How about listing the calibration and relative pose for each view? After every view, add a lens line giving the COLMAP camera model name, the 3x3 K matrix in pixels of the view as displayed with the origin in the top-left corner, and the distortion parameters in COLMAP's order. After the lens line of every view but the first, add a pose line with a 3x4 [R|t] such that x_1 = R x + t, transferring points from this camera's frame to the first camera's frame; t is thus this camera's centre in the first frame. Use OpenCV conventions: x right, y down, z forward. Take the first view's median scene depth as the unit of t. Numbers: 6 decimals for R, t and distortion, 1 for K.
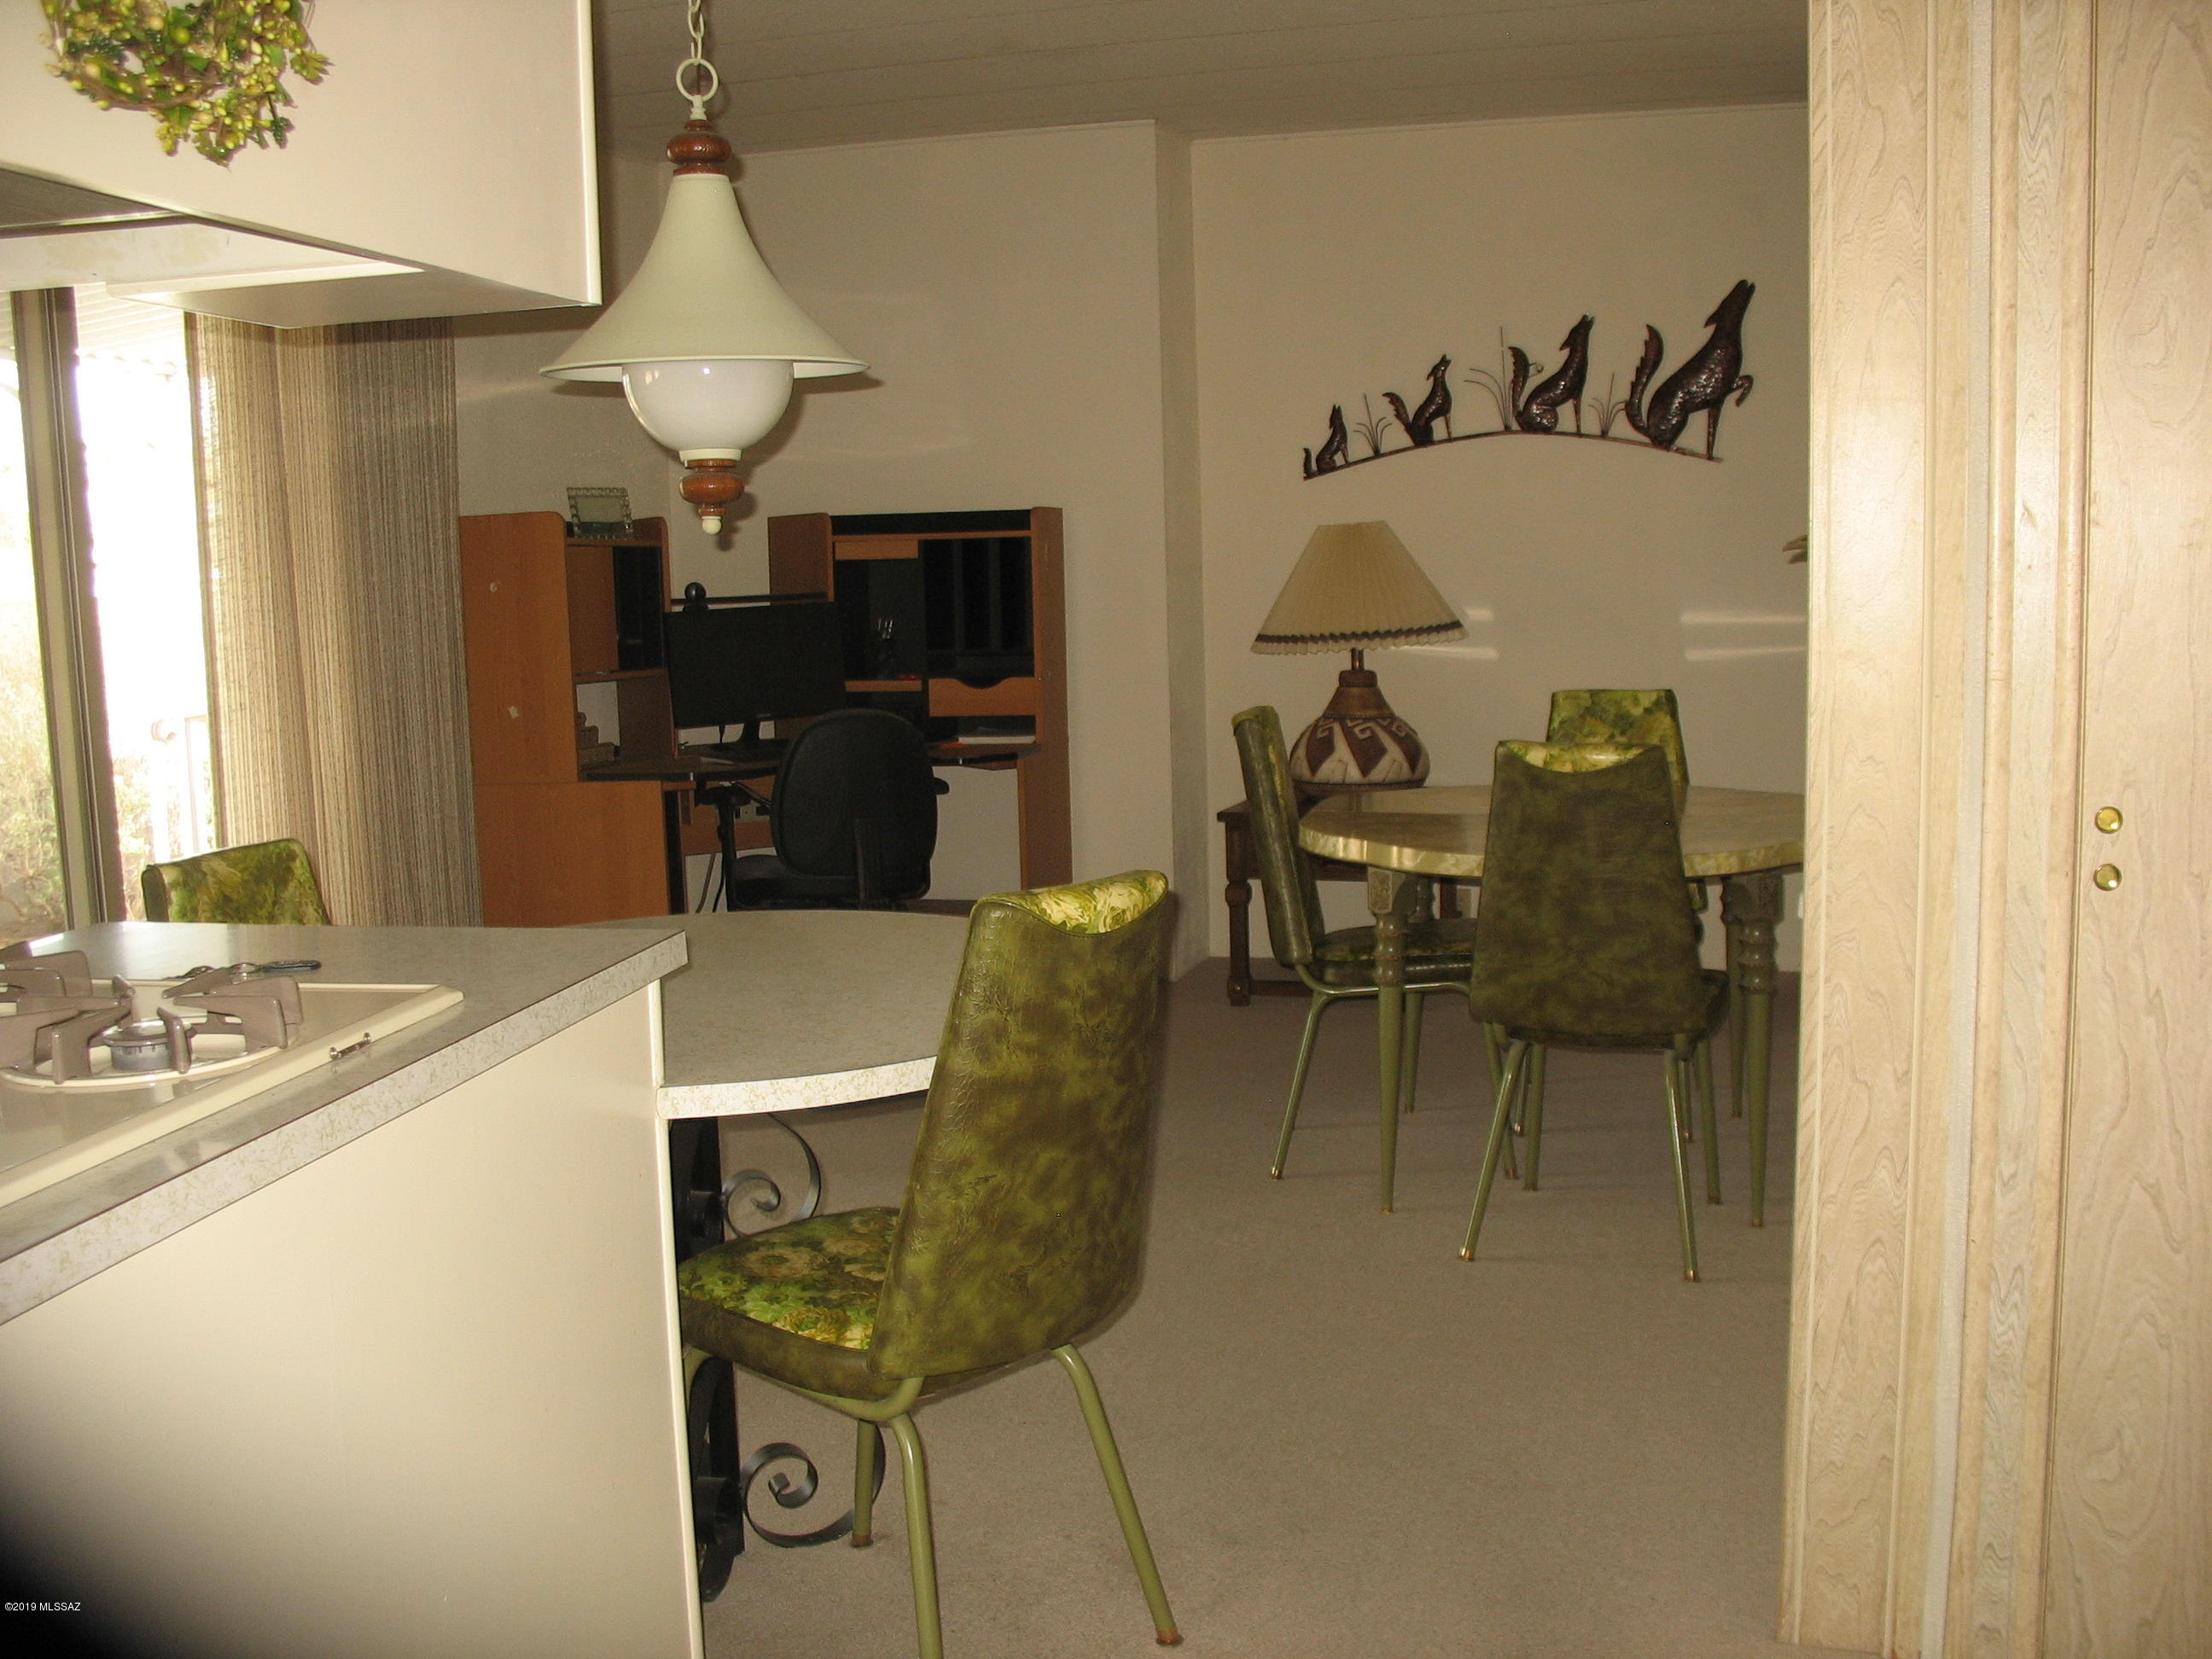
lens RADIAL K [[2303.6, 0, 1120.3], [0, 2303.6, 857.7], [0, 0, 1]] dist [-0.203346, 0.250801]
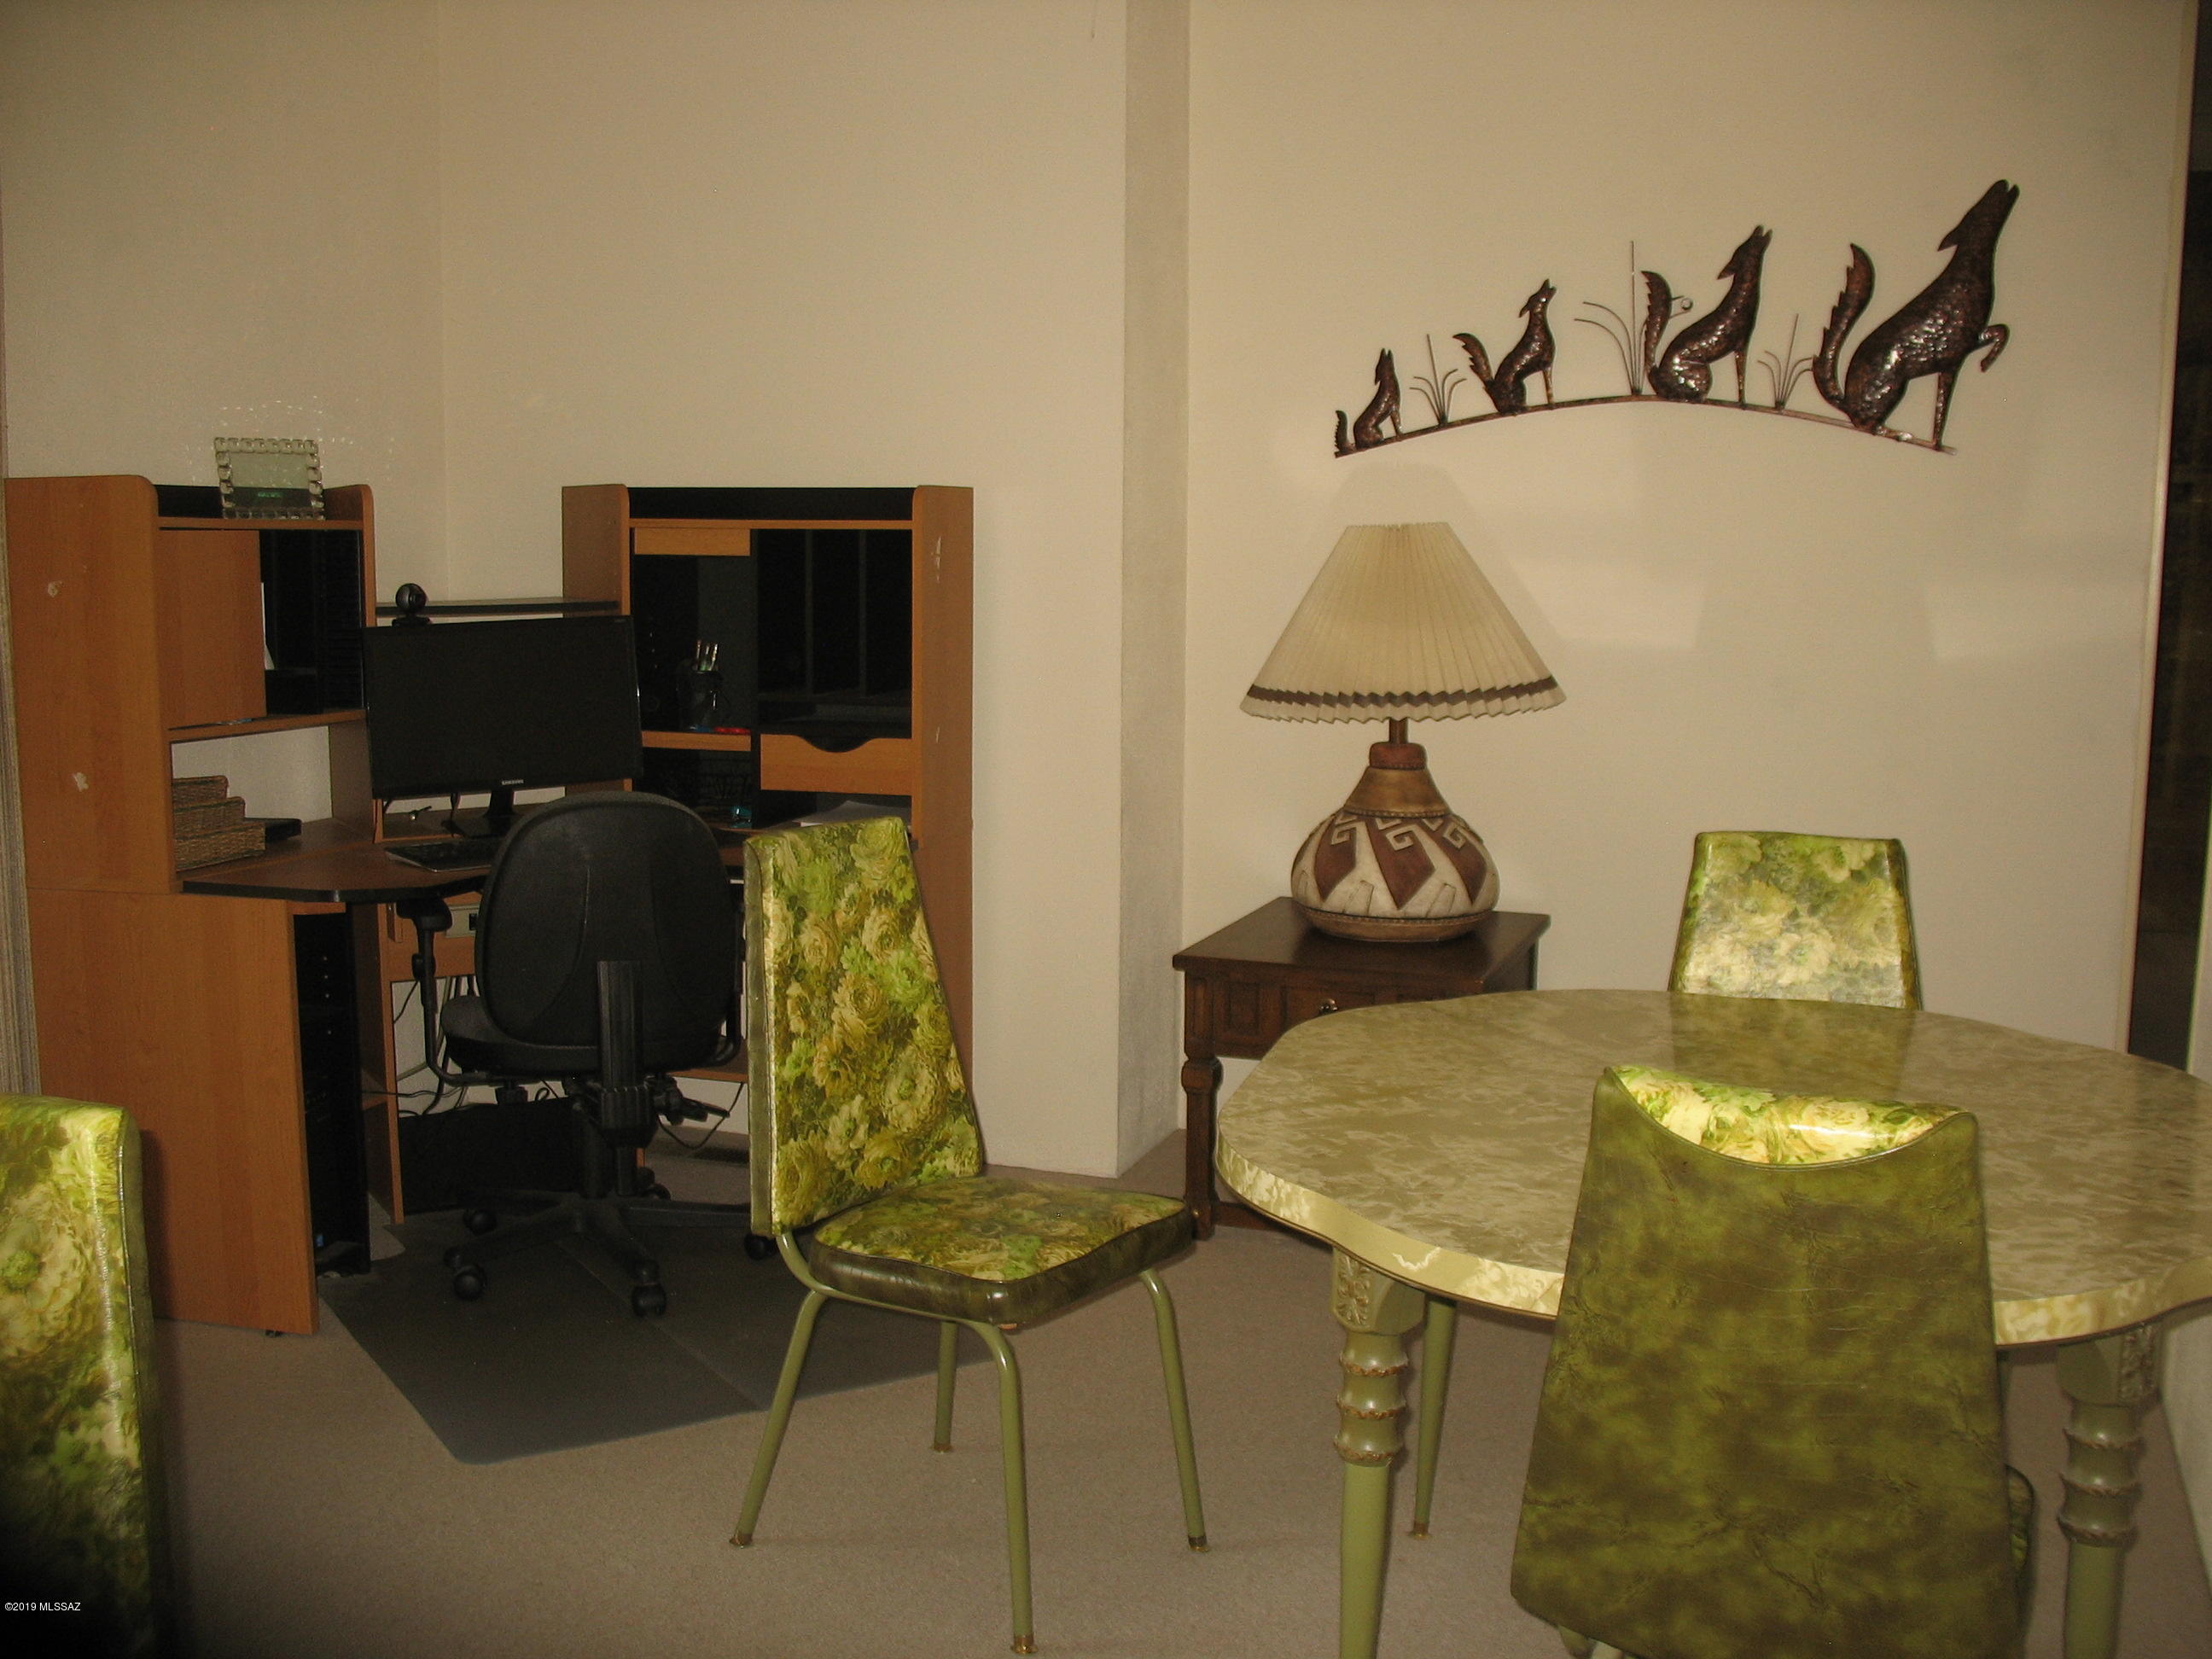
lens RADIAL K [[2303.6, 0, 1120.3], [0, 2303.6, 857.7], [0, 0, 1]] dist [-0.203346, 0.250801]
pose [[0.998317, 0.041059, -0.040954, 0.051650], [-0.040298, 0.999003, 0.019226, -0.058504], [0.041703, -0.017543, 0.998976, 0.326353]]
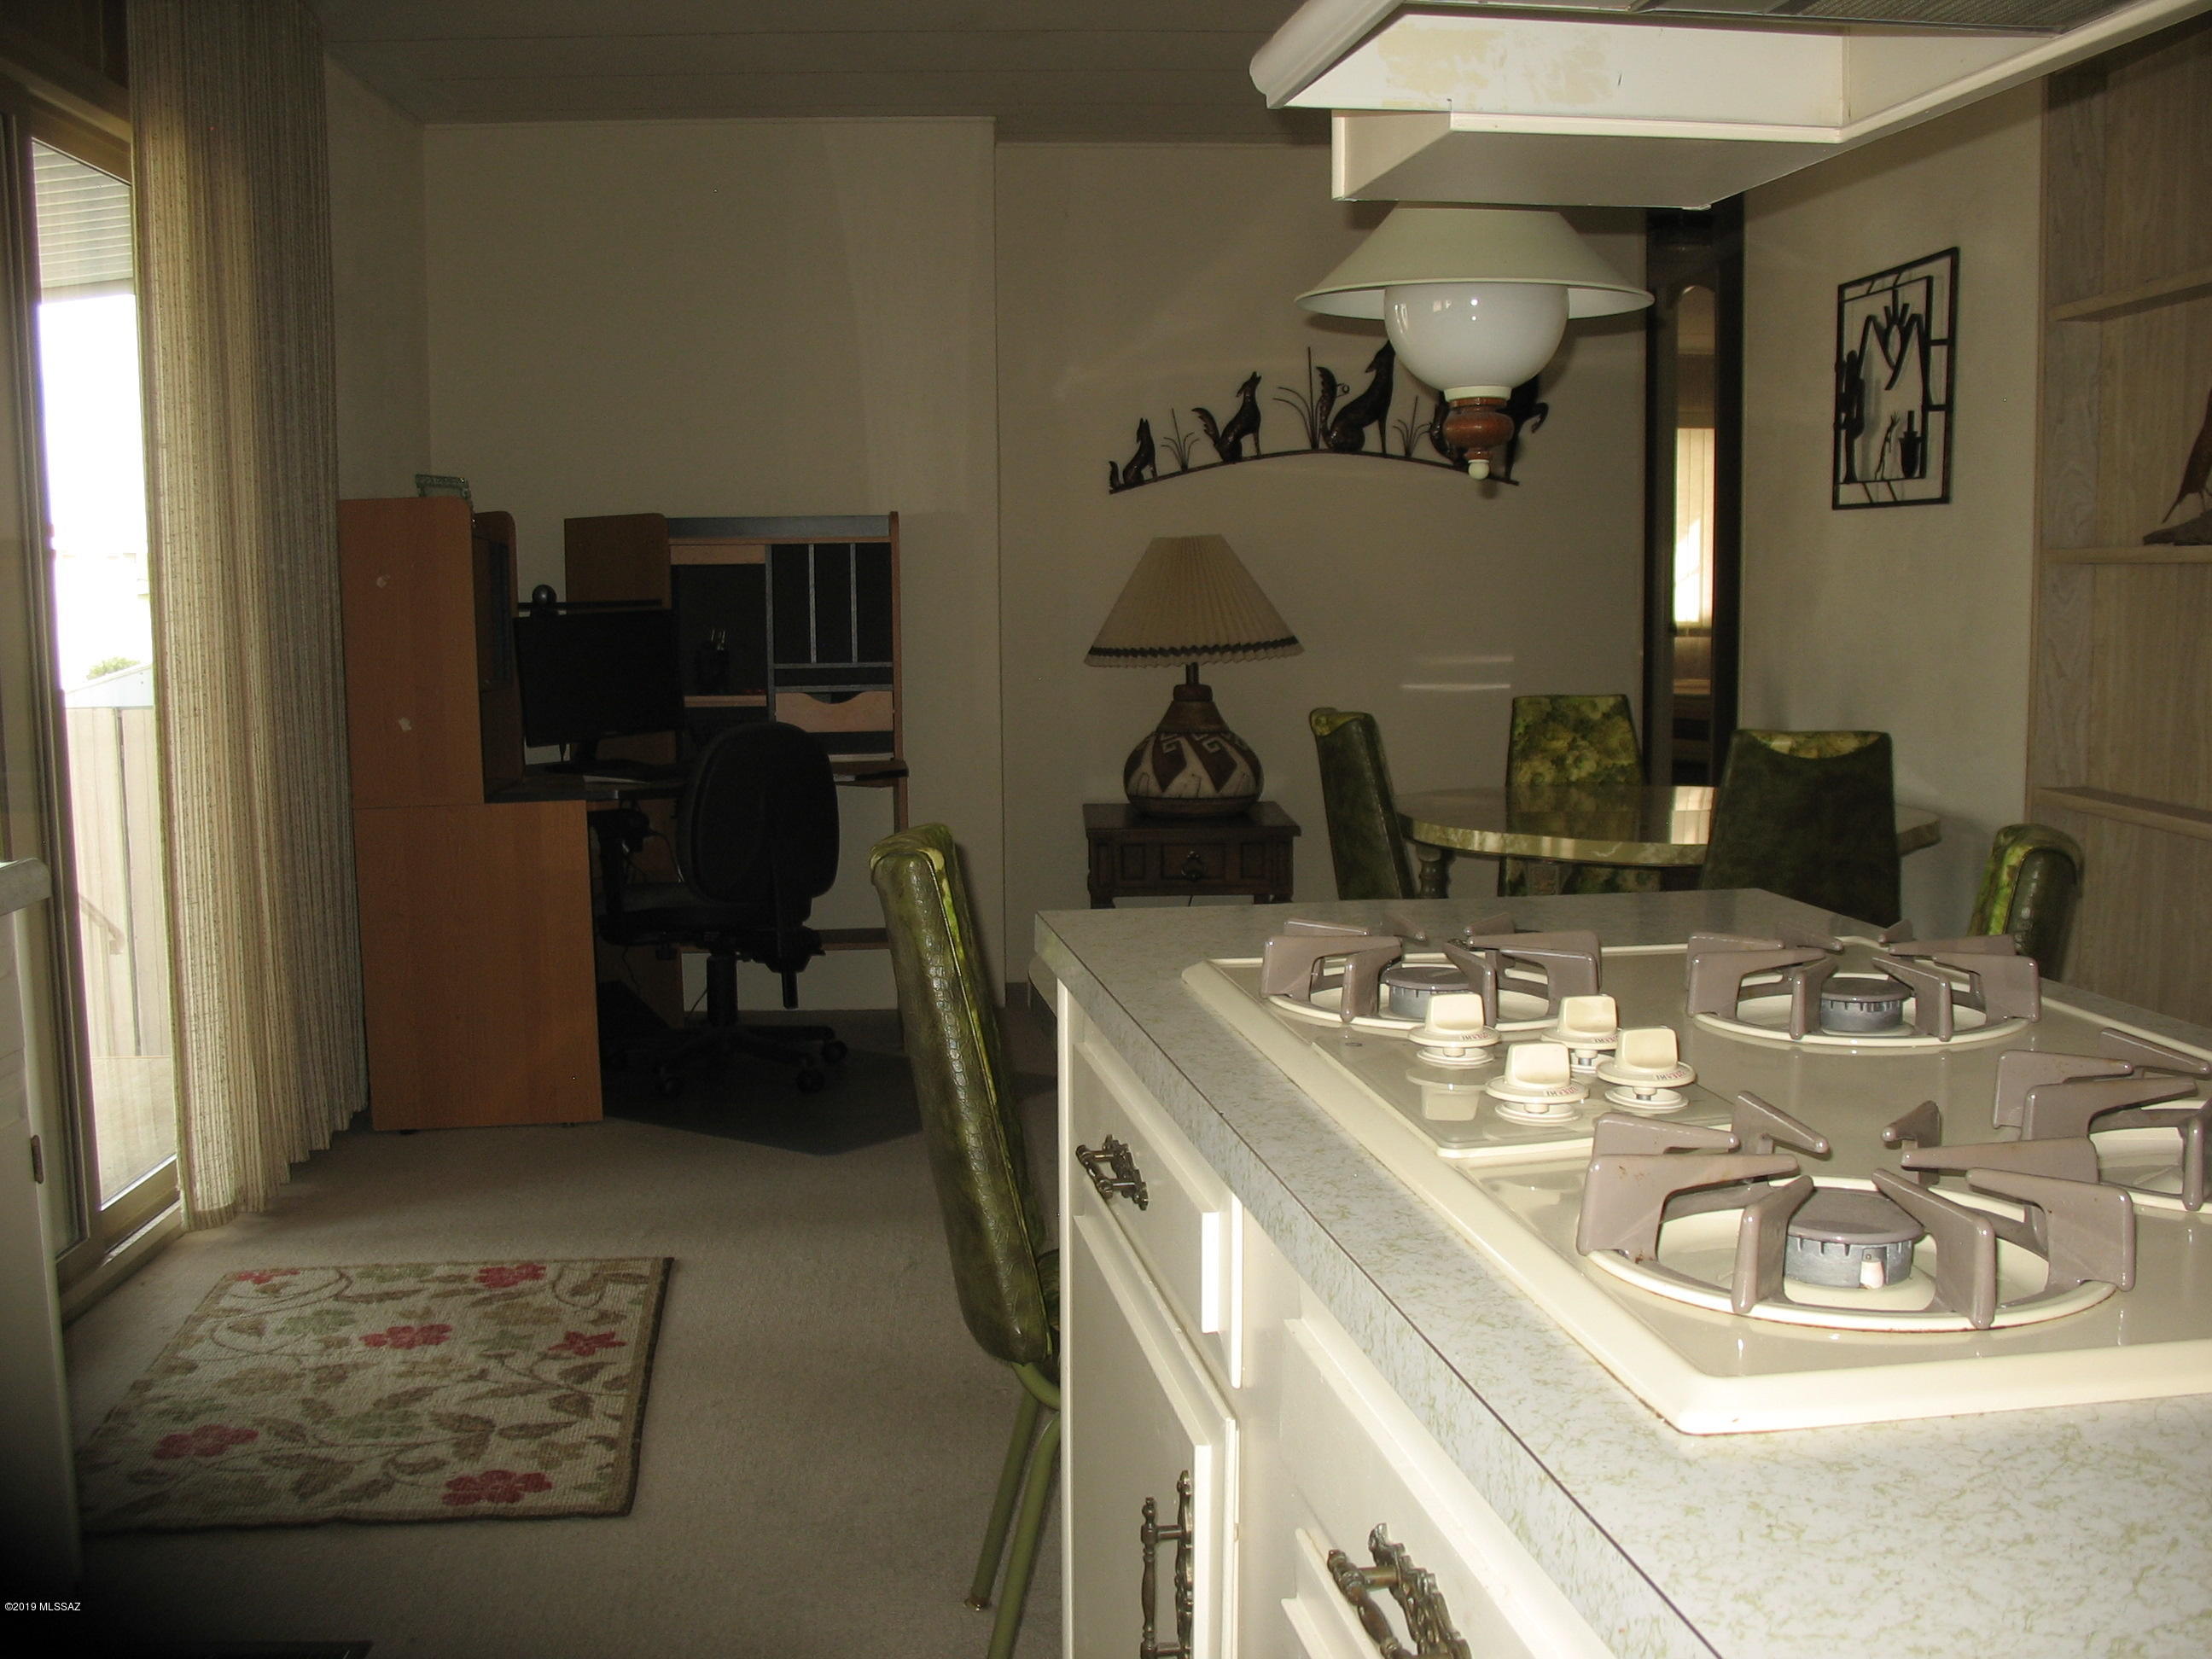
lens RADIAL K [[2303.6, 0, 1120.3], [0, 2303.6, 857.7], [0, 0, 1]] dist [-0.203346, 0.250801]
pose [[0.941779, -0.023131, 0.335435, -0.264505], [0.030729, 0.999377, -0.017360, 0.009480], [-0.334824, 0.026657, 0.941903, 0.076346]]
